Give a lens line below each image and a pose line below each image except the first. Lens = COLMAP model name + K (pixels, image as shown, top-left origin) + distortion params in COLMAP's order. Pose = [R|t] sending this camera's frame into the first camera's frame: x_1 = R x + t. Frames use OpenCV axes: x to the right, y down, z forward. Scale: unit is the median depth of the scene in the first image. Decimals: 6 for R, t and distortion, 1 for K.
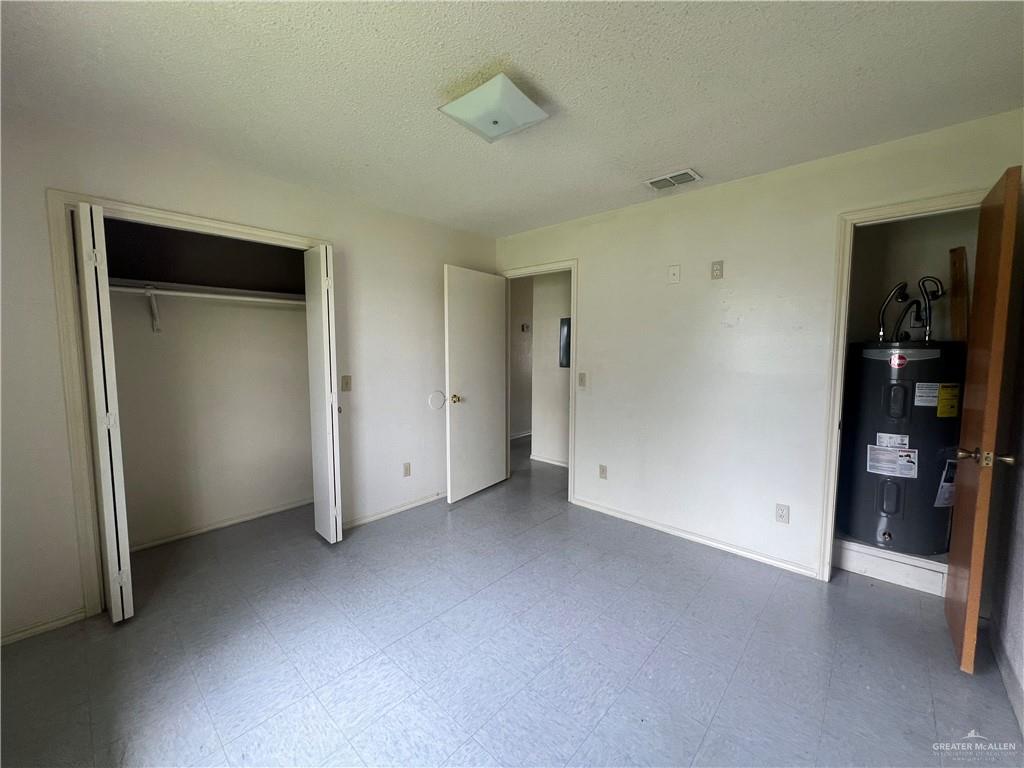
lens RADIAL K [[407.9, 0, 512.0], [0, 407.9, 384.0], [0, 0, 1]] dist [-0.000985, 0.000235]
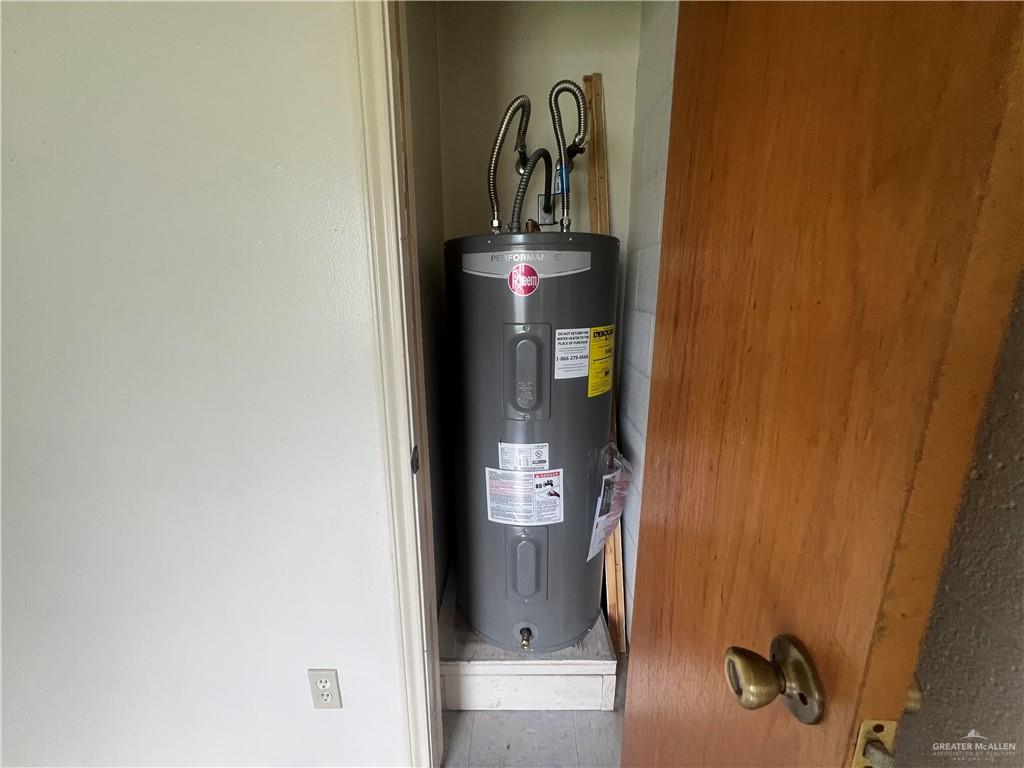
lens RADIAL K [[407.9, 0, 512.0], [0, 407.9, 384.0], [0, 0, 1]] dist [-0.000985, 0.000235]
pose [[0.741733, -0.164757, 0.650144, 0.648226], [0.054759, 0.980998, 0.186128, -0.029980], [-0.668456, -0.102456, 0.736661, 0.689494]]
